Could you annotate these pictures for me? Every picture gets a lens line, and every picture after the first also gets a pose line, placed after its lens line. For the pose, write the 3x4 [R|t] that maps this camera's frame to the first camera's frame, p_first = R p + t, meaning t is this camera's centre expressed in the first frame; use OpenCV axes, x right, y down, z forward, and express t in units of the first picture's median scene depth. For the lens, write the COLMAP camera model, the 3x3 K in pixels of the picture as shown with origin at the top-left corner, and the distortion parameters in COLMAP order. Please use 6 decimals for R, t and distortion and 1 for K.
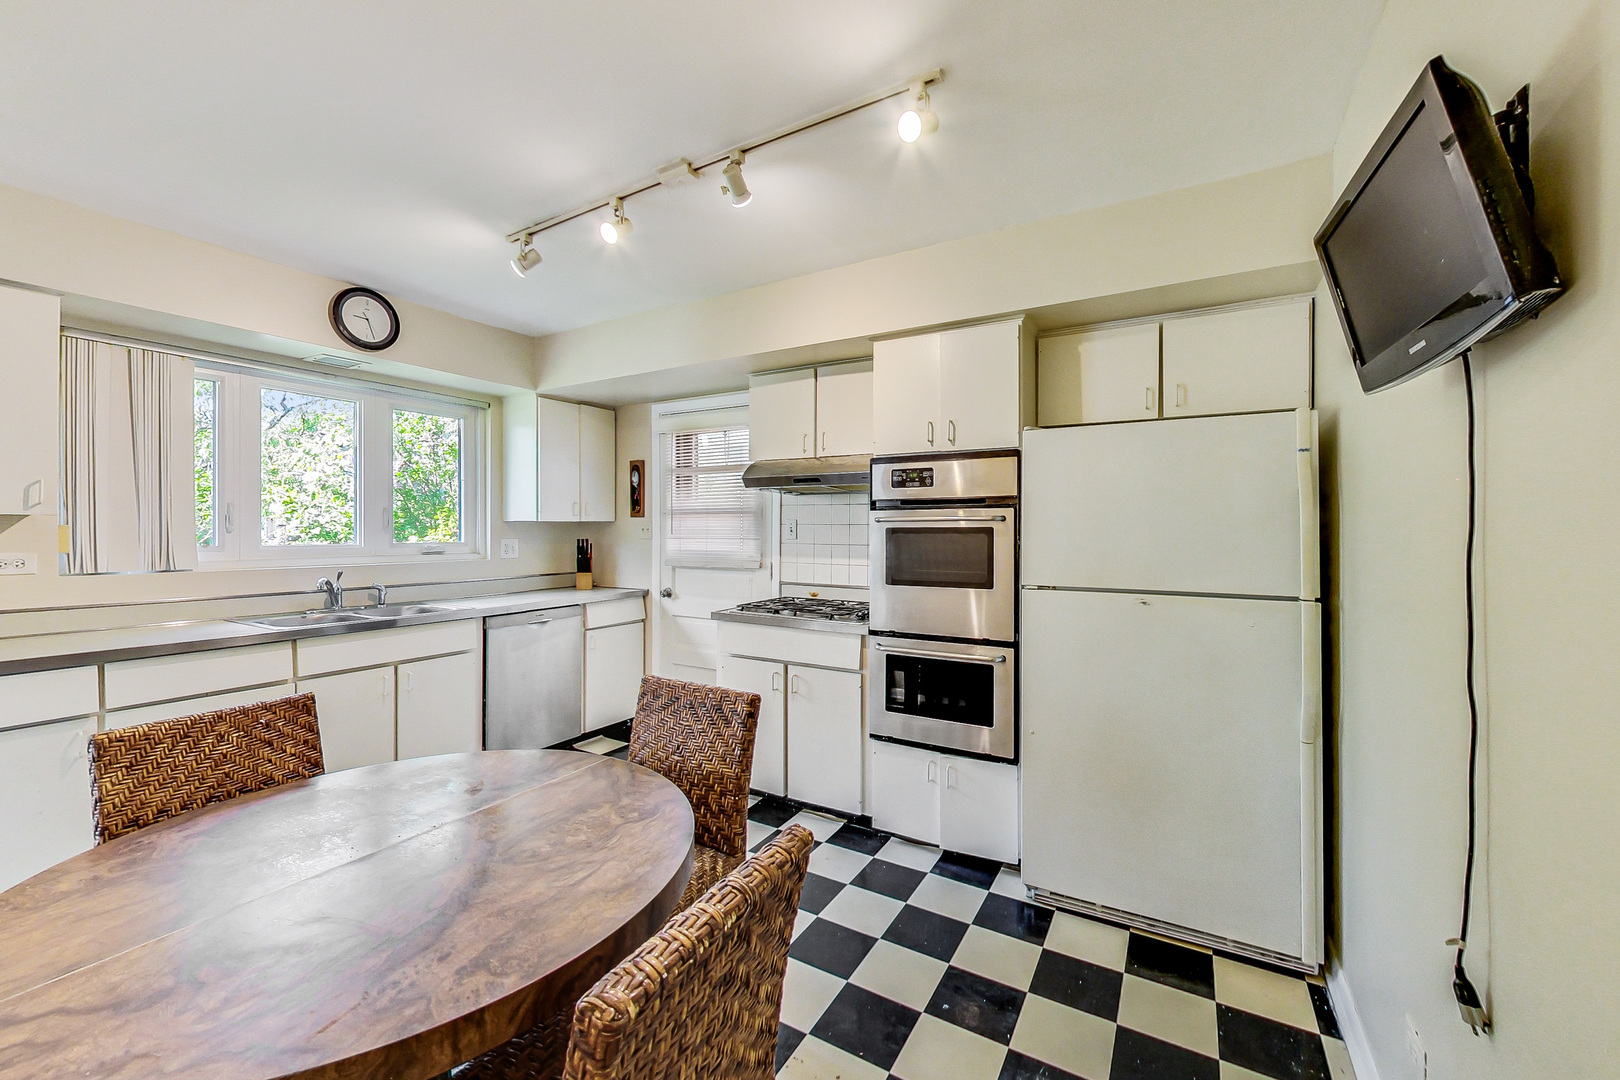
lens RADIAL K [[630.3, 0, 810.0], [0, 630.3, 533.1], [0, 0, 1]] dist [-0.002068, 0.001060]
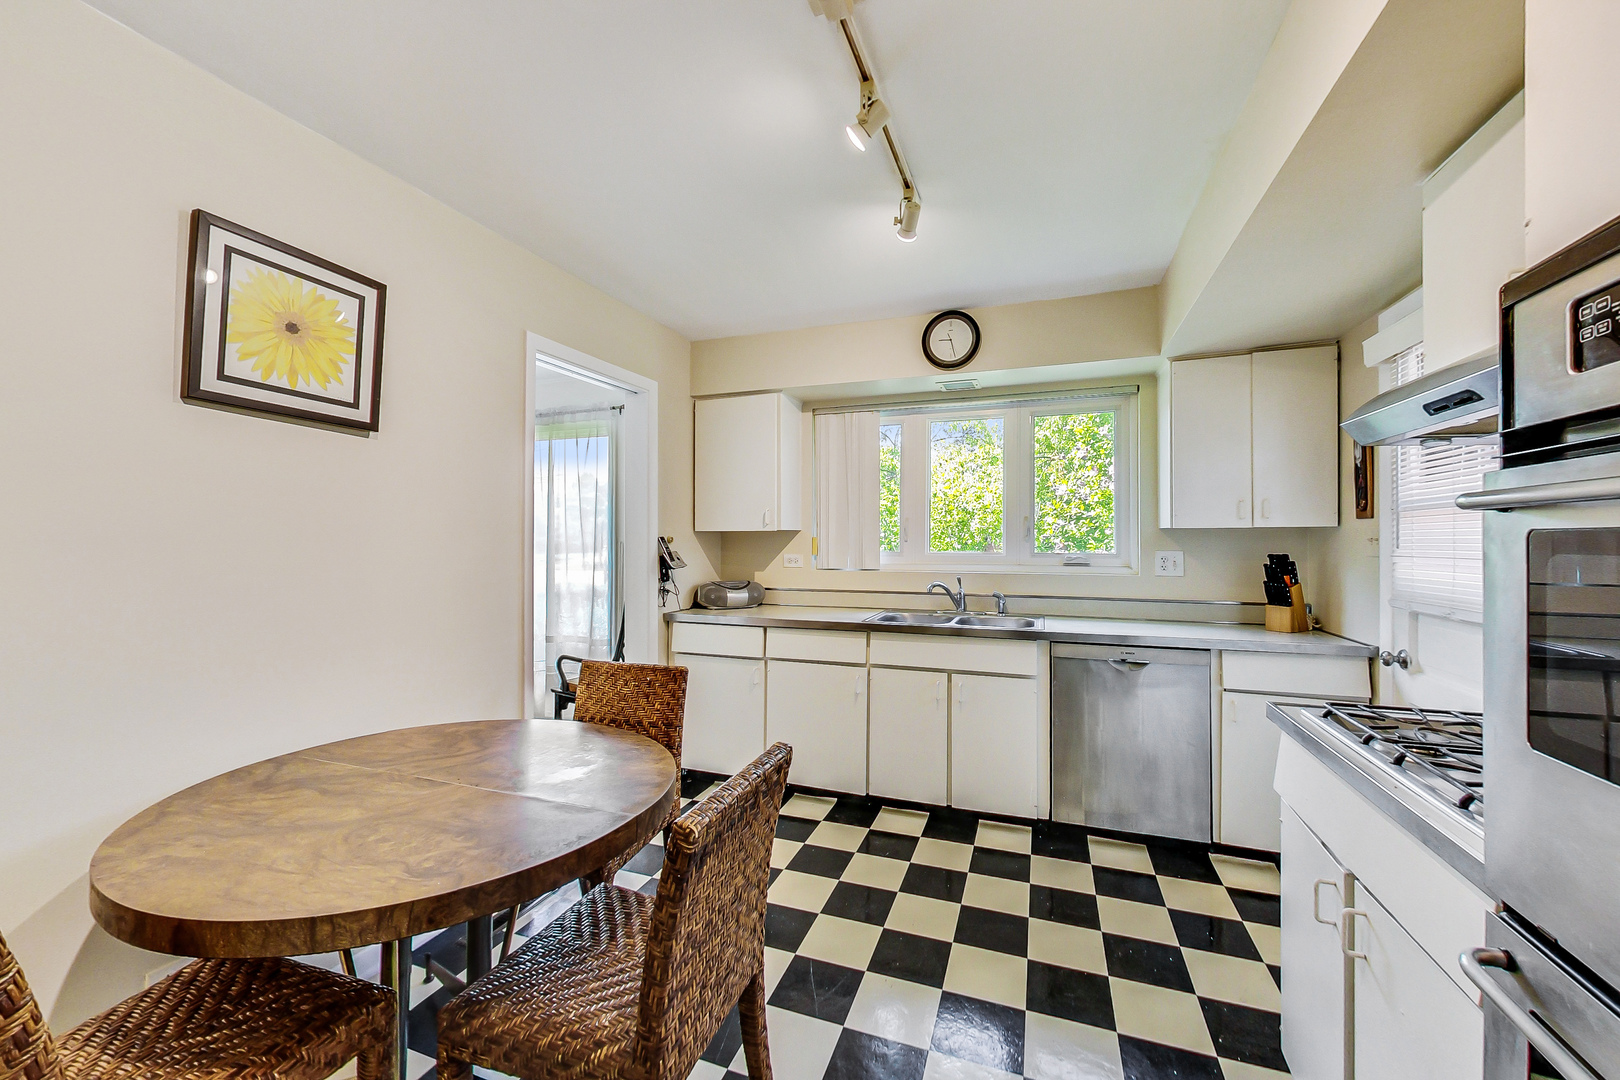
lens RADIAL K [[630.3, 0, 810.1], [0, 630.3, 534.6], [0, 0, 1]] dist [-0.002068, 0.001060]
pose [[0.182260, -0.008054, -0.983217, 0.248149], [-0.006639, 0.999934, -0.009421, -0.001572], [0.983228, 0.008245, 0.182194, 0.497633]]
